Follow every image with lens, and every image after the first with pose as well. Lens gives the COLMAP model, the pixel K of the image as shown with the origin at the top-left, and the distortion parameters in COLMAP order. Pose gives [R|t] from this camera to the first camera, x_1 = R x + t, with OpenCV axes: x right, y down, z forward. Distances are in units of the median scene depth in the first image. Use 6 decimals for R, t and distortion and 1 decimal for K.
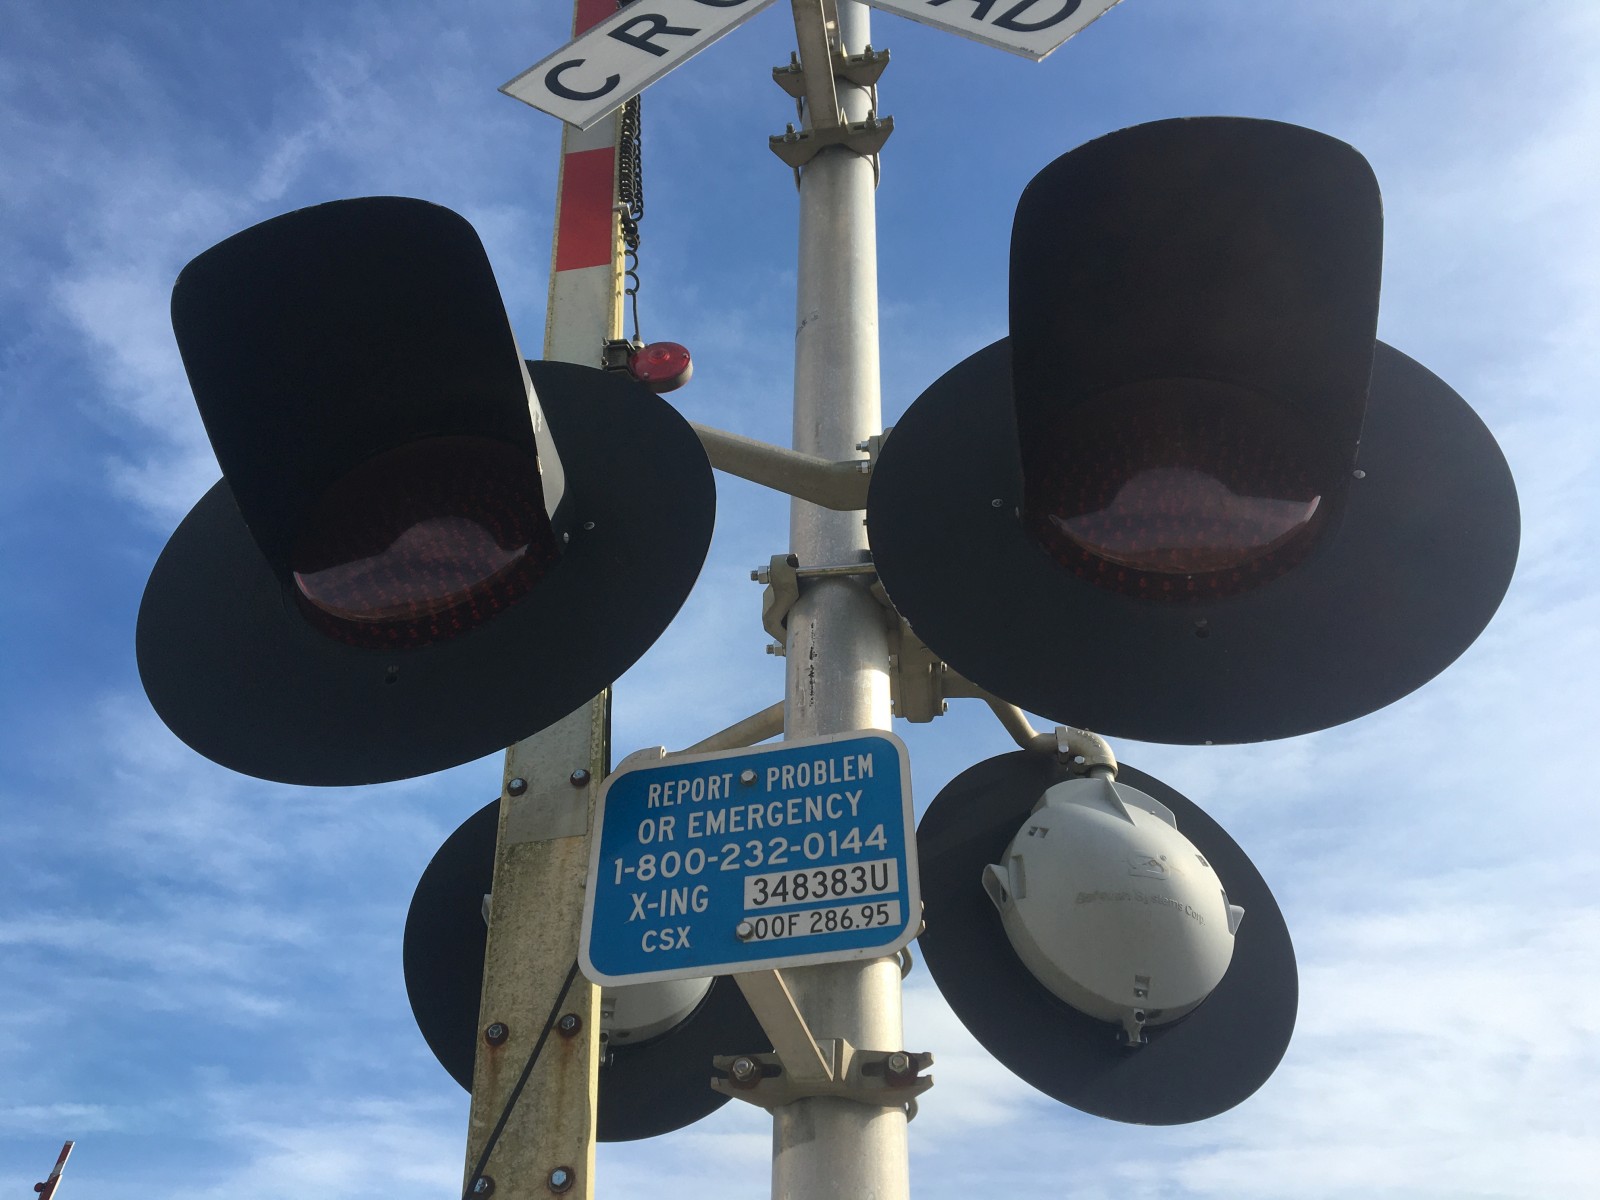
lens RADIAL K [[1369.0, 0, 770.2], [0, 1369.0, 600.4], [0, 0, 1]] dist [0.102841, -0.179828]
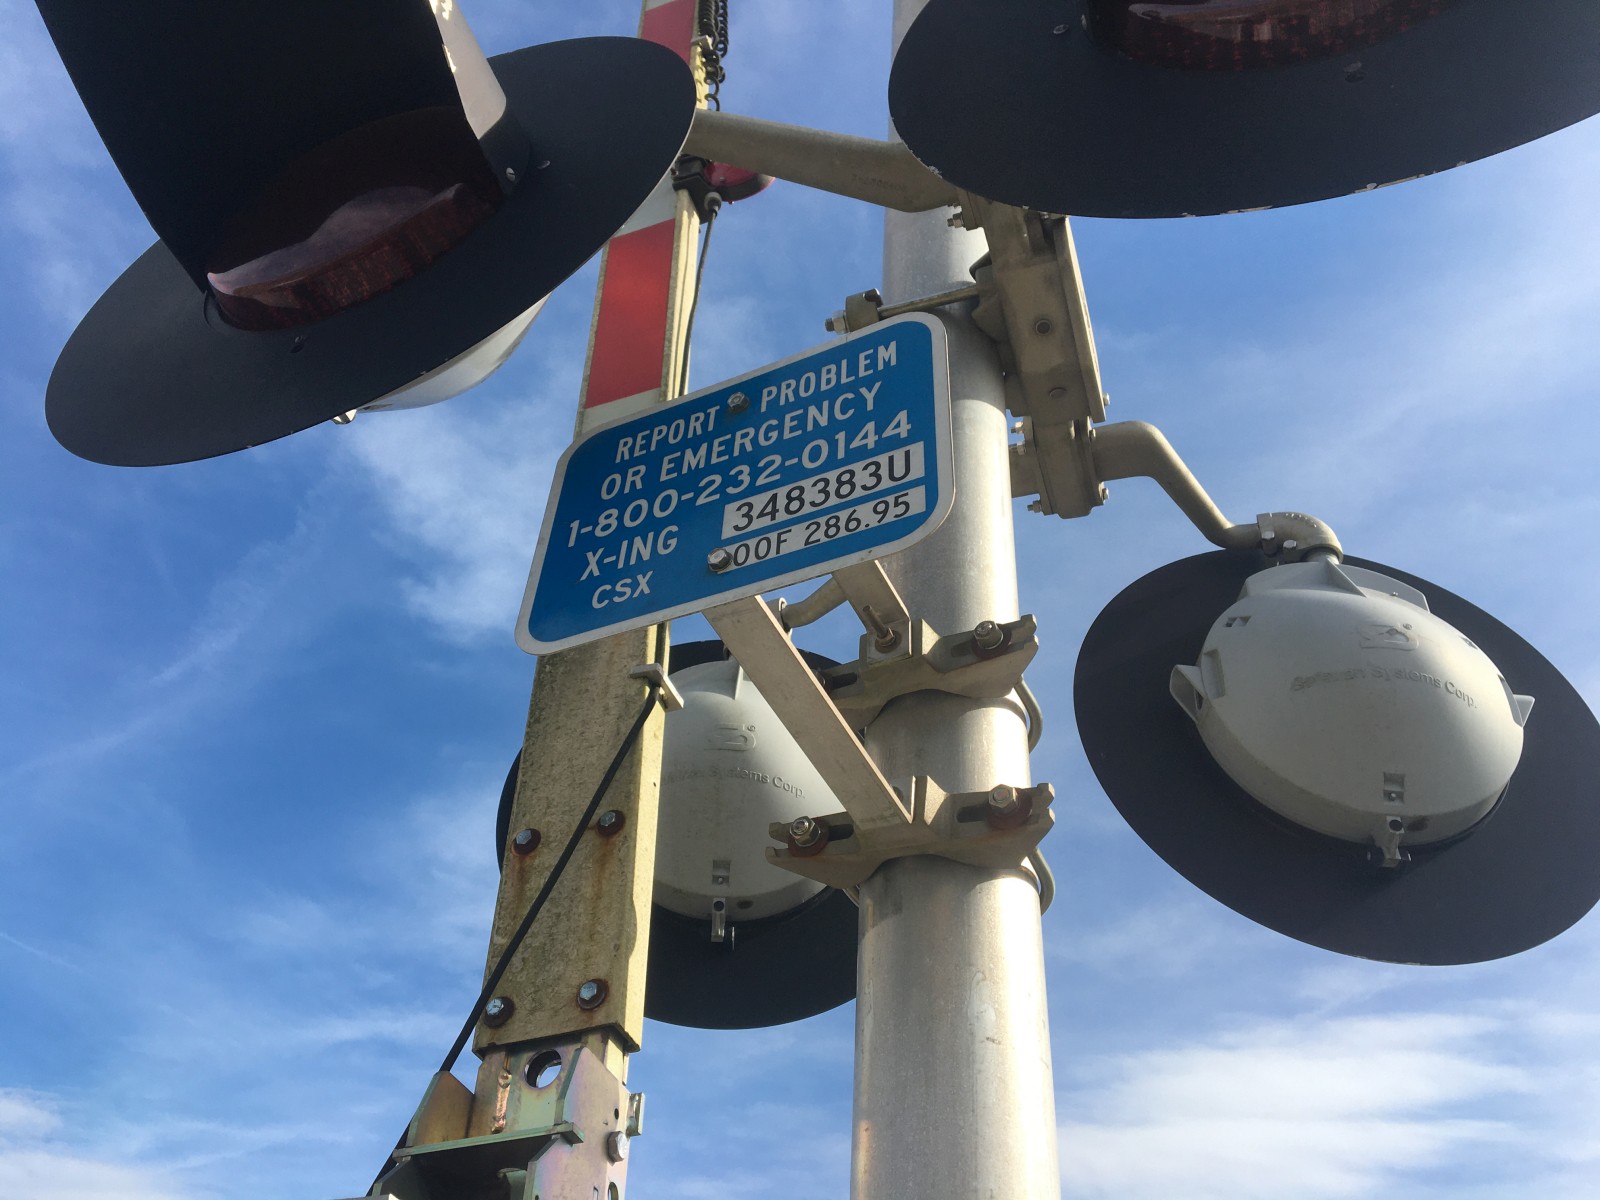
lens RADIAL K [[1355.1, 0, 760.5], [0, 1355.1, 595.1], [0, 0, 1]] dist [0.094378, -0.151147]
pose [[0.975942, -0.109078, -0.188785, 0.128392], [0.098946, 0.993140, -0.062315, 0.289813], [0.194287, 0.042136, 0.980039, 0.293557]]
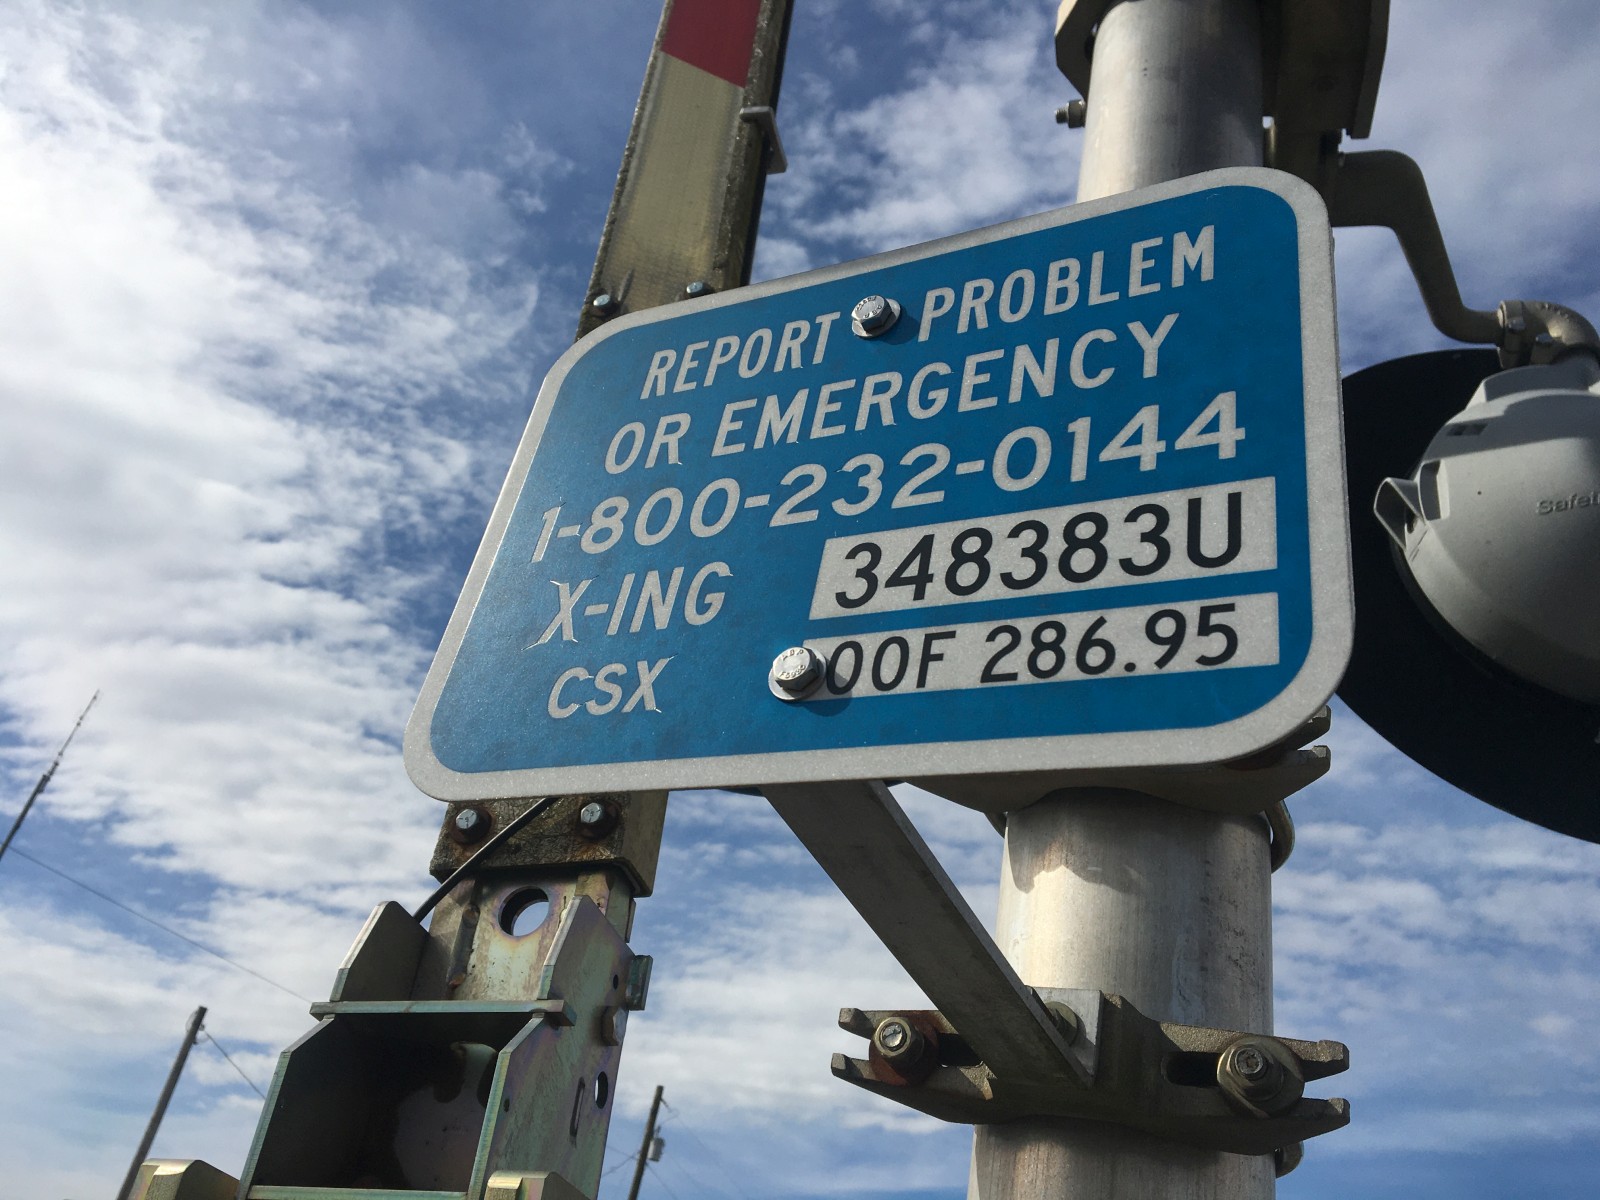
lens RADIAL K [[1368.7, 0, 755.9], [0, 1368.7, 595.7], [0, 0, 1]] dist [0.151483, -0.227702]
pose [[0.961554, 0.032316, -0.272709, 0.062742], [-0.009575, 0.996393, 0.084314, 0.181952], [0.274450, -0.078461, 0.958395, 0.630716]]
